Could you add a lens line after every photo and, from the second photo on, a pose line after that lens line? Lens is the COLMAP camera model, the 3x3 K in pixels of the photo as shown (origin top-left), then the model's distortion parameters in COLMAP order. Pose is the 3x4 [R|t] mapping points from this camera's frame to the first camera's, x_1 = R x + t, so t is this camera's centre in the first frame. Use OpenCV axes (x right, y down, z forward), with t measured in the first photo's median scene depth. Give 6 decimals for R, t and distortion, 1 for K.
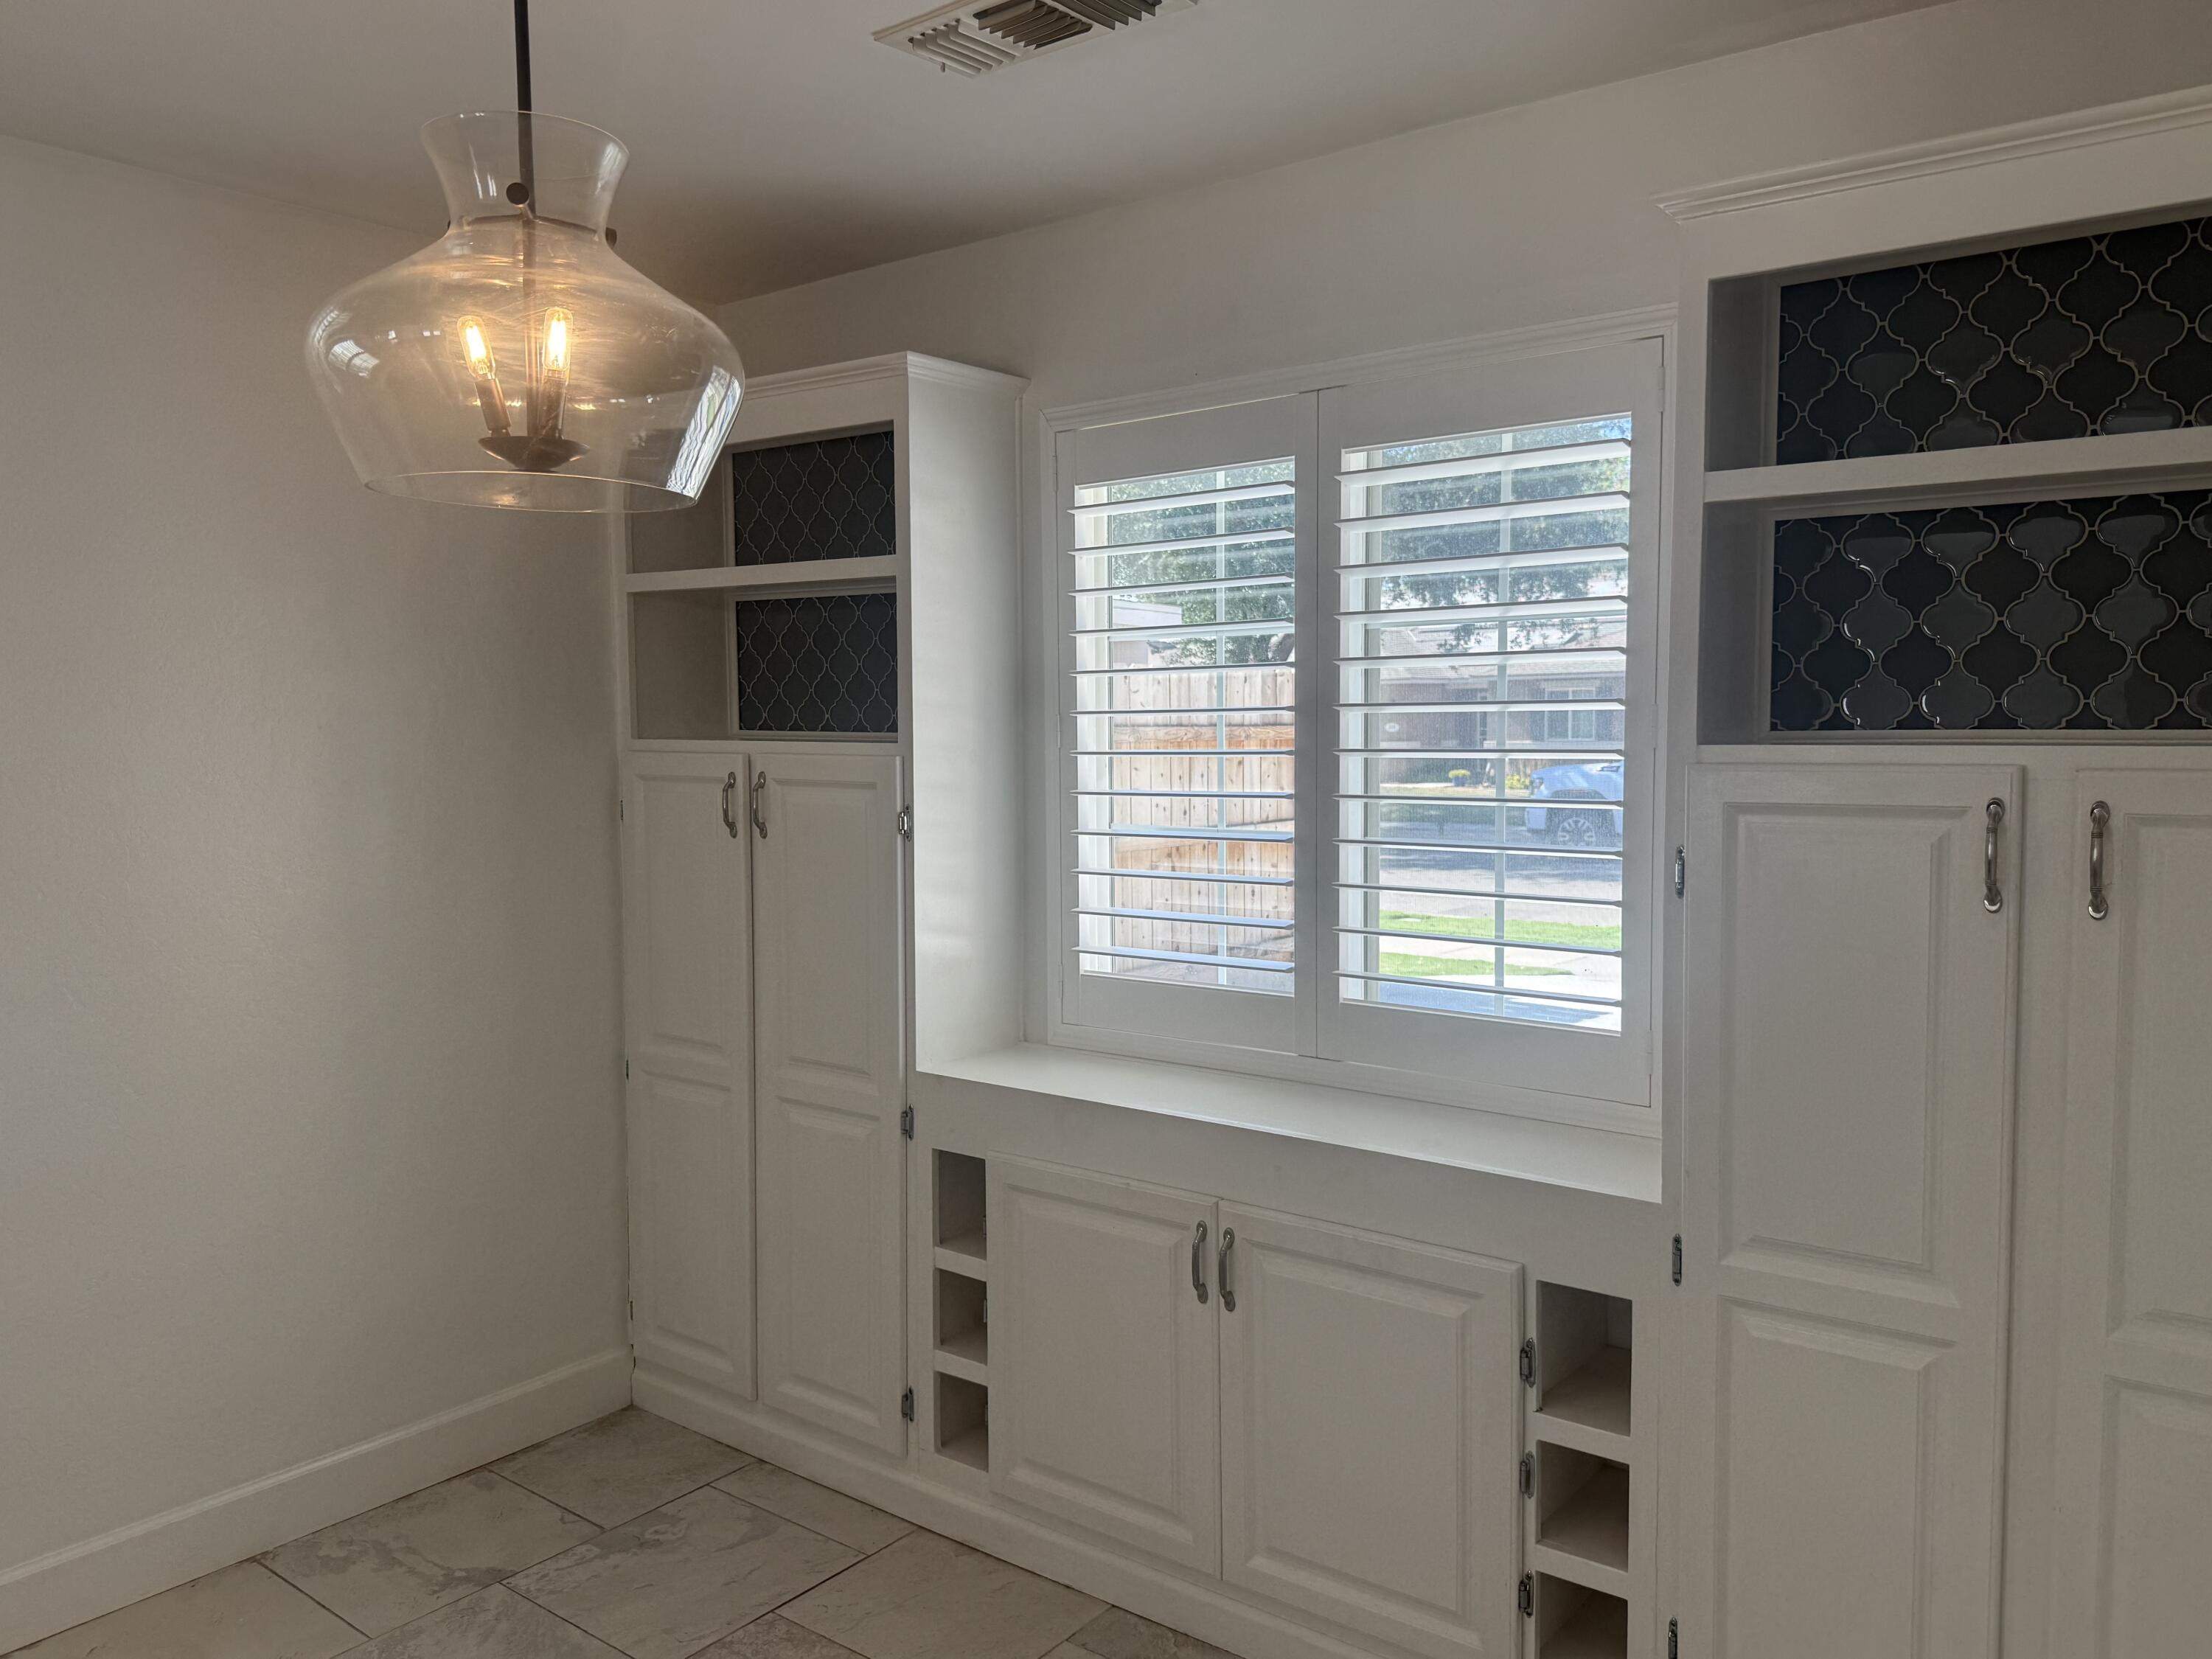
lens RADIAL K [[1637.6, 0, 1106.0], [0, 1637.6, 829.5], [0, 0, 1]] dist [0.115825, -0.202334]
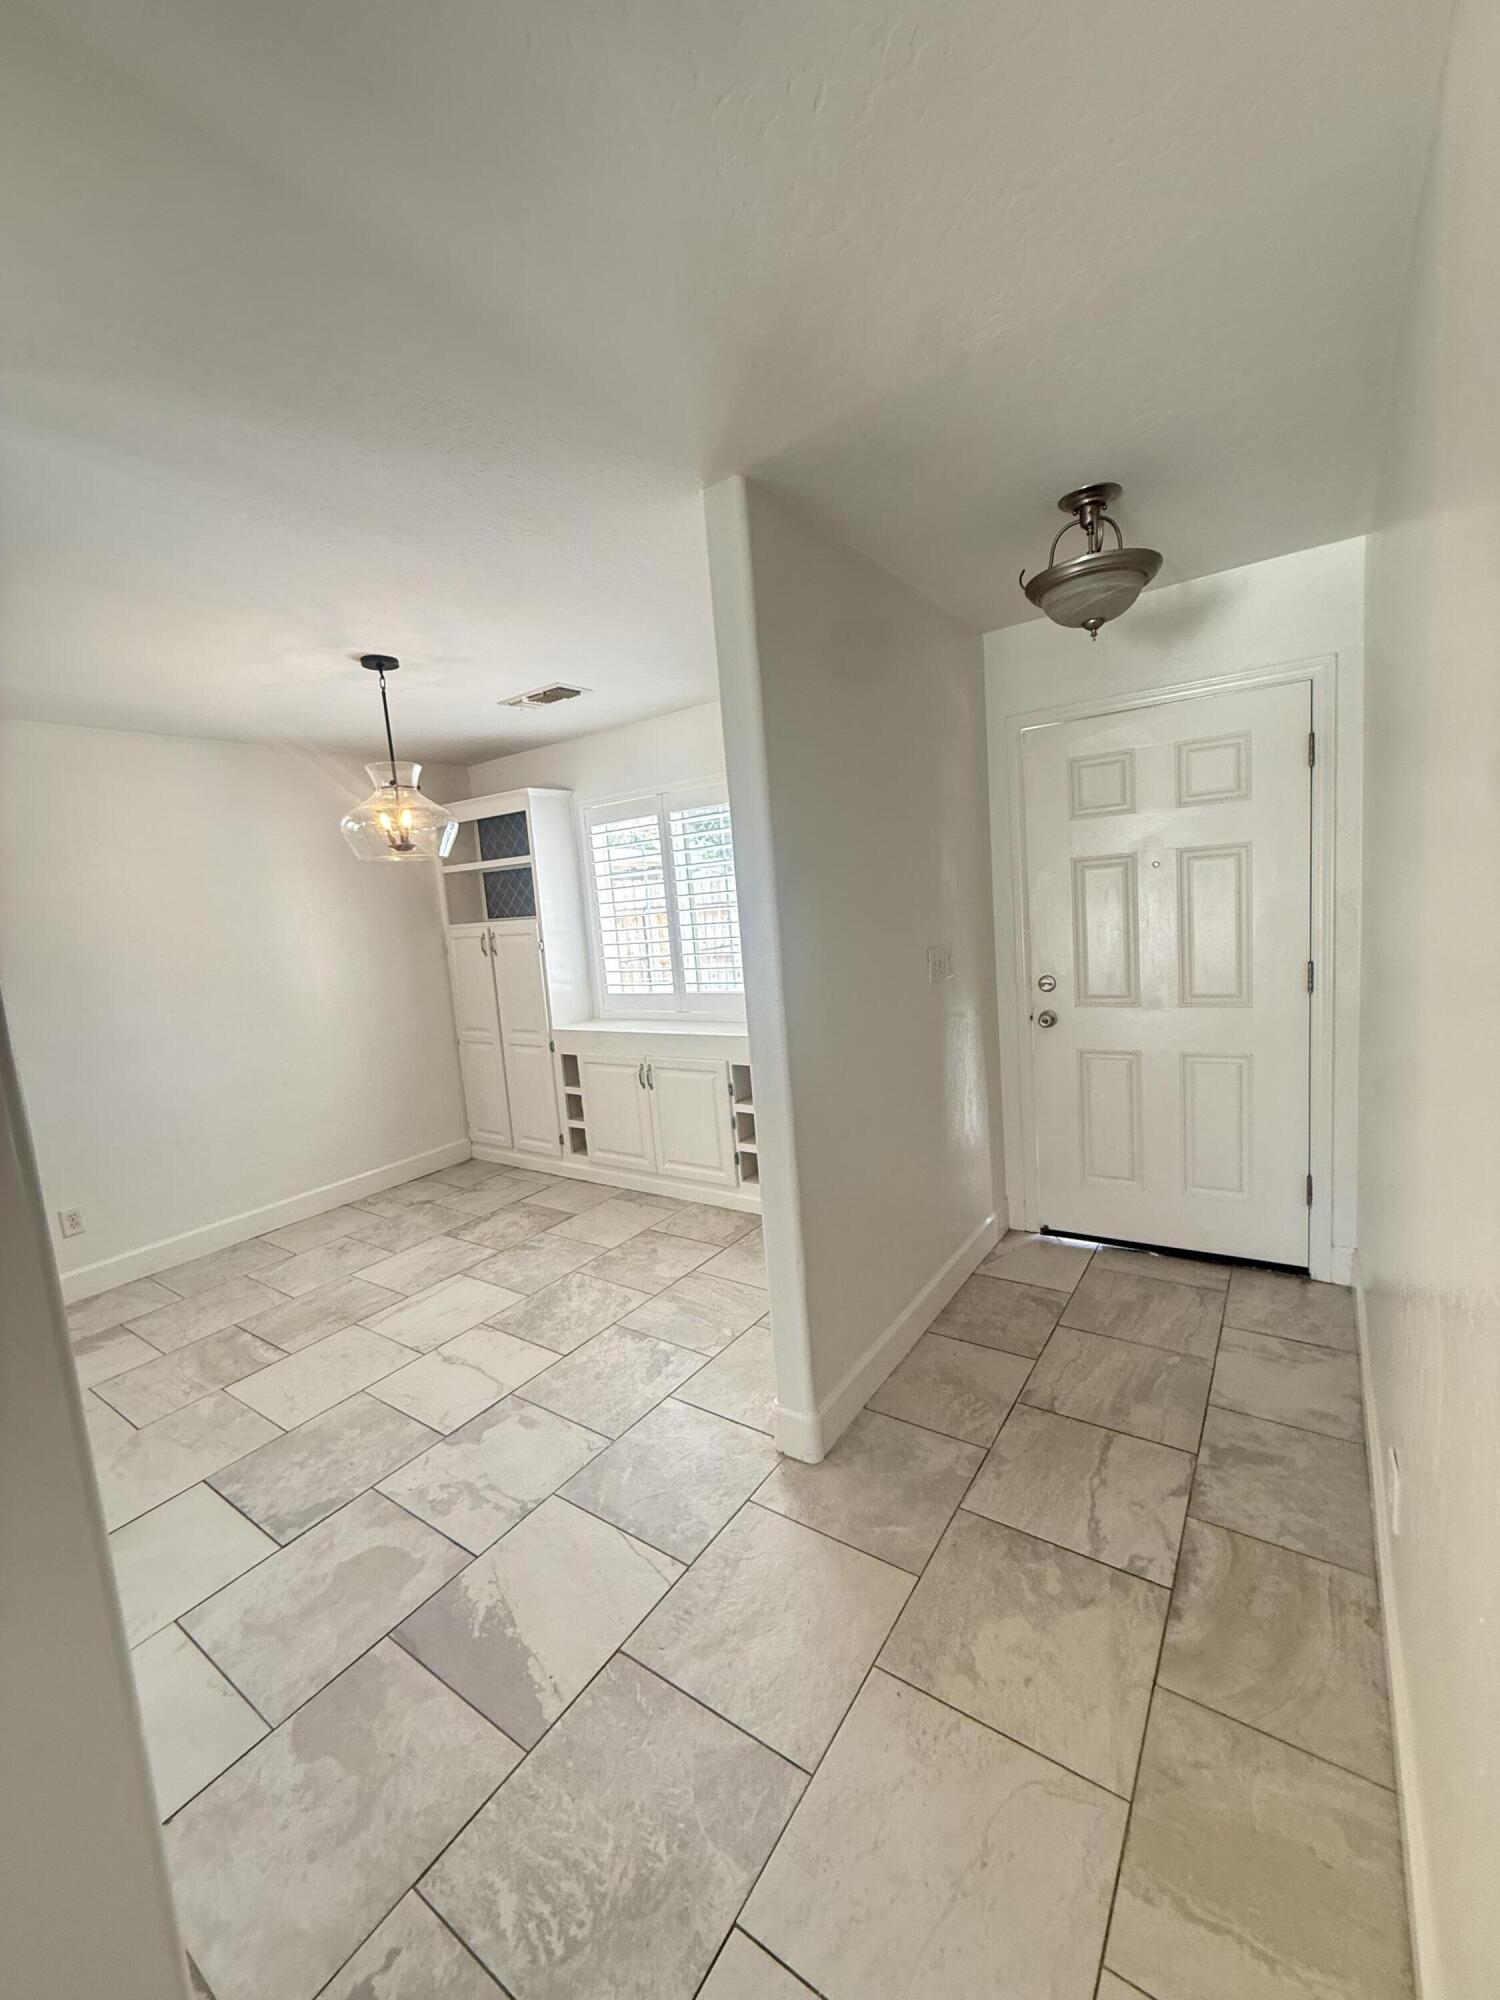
lens RADIAL K [[810.4, 0, 750.0], [0, 810.4, 1000.0], [0, 0, 1]] dist [0.000143, 0.000213]
pose [[0.995980, -0.076758, 0.046178, 0.176399], [0.074260, 0.995799, 0.053579, 0.042620], [-0.050096, -0.049935, 0.997495, -0.478981]]
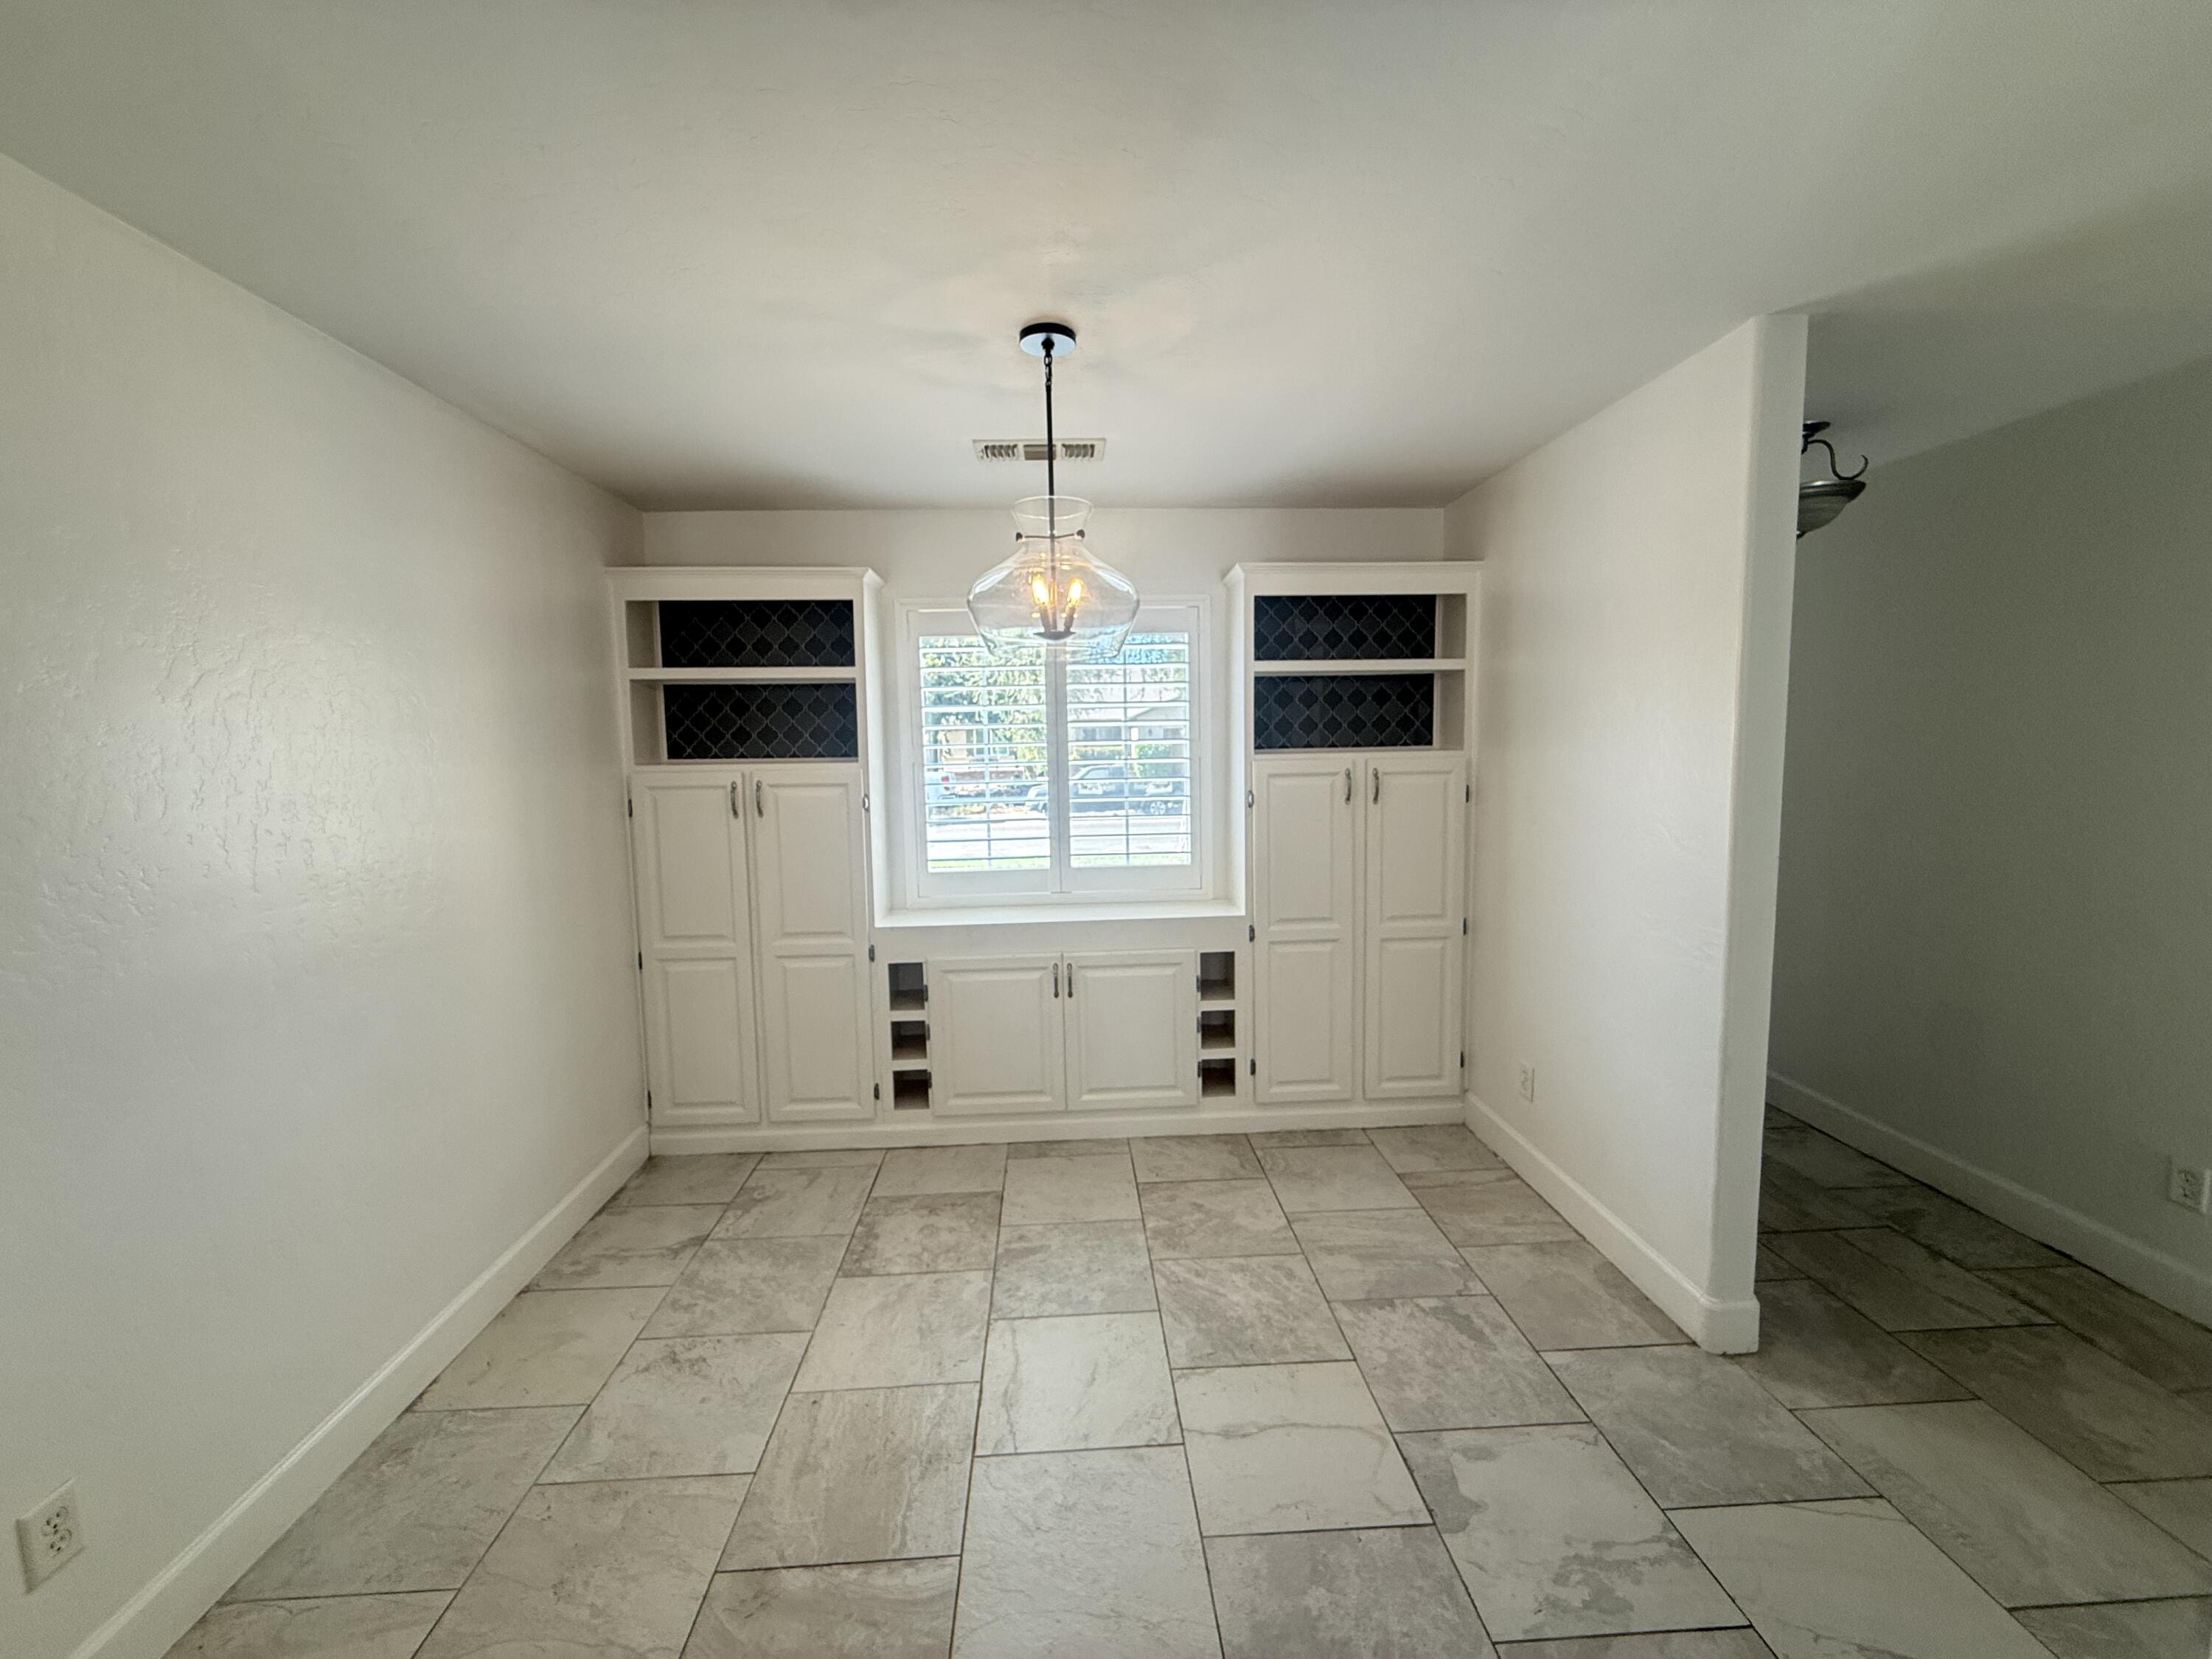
lens RADIAL K [[896.3, 0, 1110.0], [0, 896.3, 826.9], [0, 0, 1]] dist [0.000143, 0.000213]
pose [[0.749893, -0.066936, 0.658164, -0.614112], [0.057205, 0.997703, 0.036289, 0.002492], [-0.659081, 0.010437, 0.751999, -0.007310]]
